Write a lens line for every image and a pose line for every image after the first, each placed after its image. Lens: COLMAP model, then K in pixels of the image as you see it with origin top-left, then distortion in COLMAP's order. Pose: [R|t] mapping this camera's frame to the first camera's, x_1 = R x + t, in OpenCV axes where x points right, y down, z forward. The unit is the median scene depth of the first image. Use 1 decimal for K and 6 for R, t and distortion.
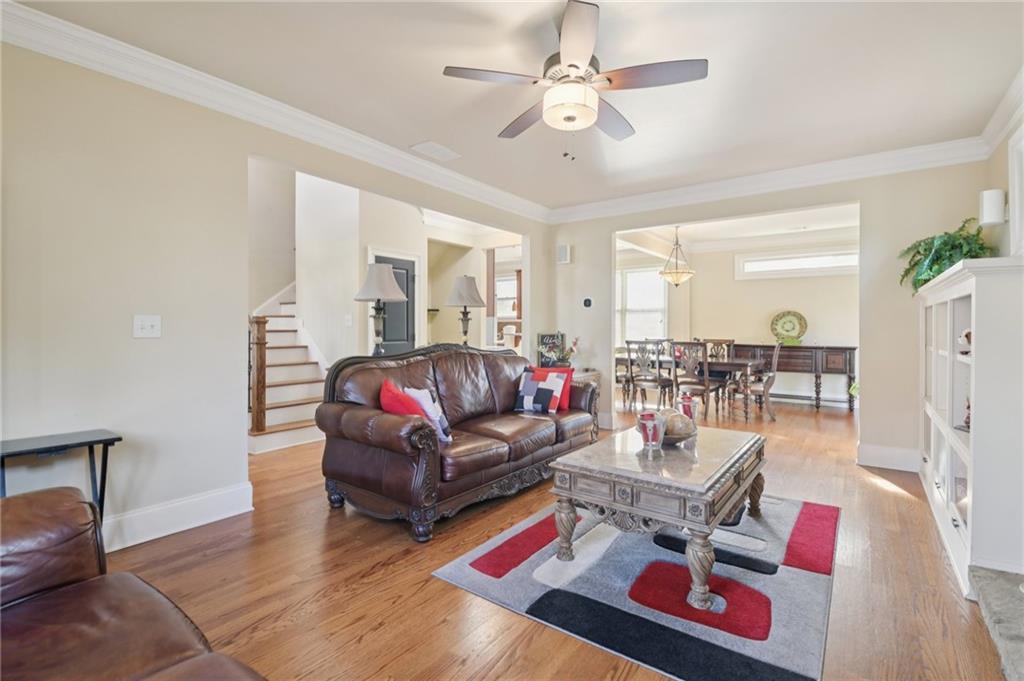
lens RADIAL K [[478.4, 0, 511.5], [0, 478.4, 327.7], [0, 0, 1]] dist [0.029347, -0.025901]
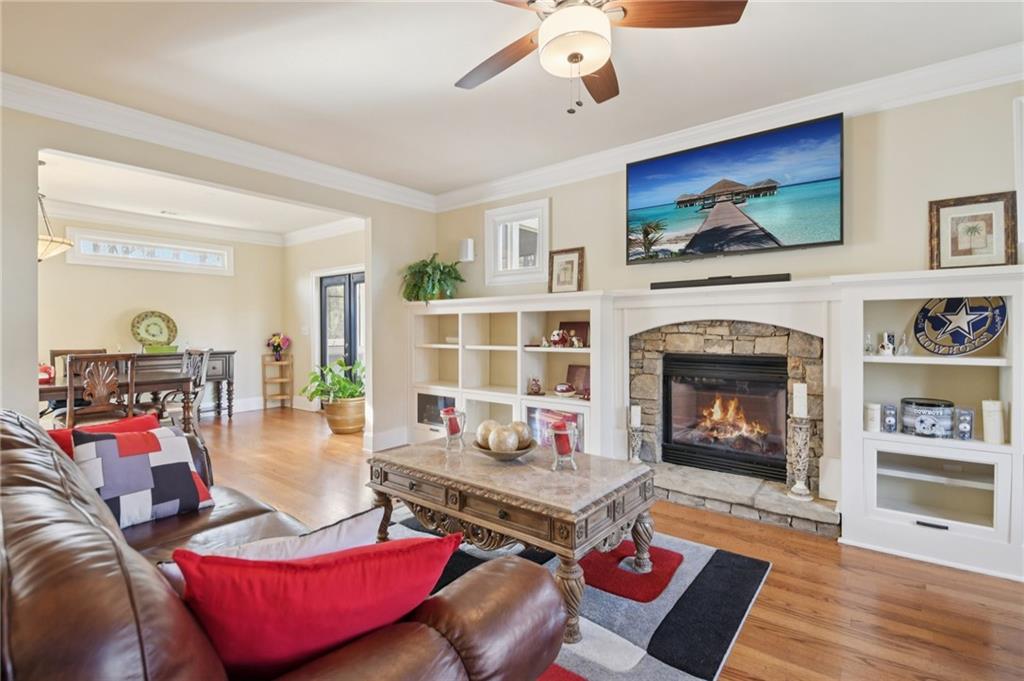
lens RADIAL K [[478.4, 0, 511.5], [0, 478.4, 327.7], [0, 0, 1]] dist [0.029347, -0.025901]
pose [[0.039151, -0.002021, 0.999231, -0.226005], [0.004783, 0.999987, 0.001835, -0.005353], [-0.999222, 0.004707, 0.039161, 0.362450]]
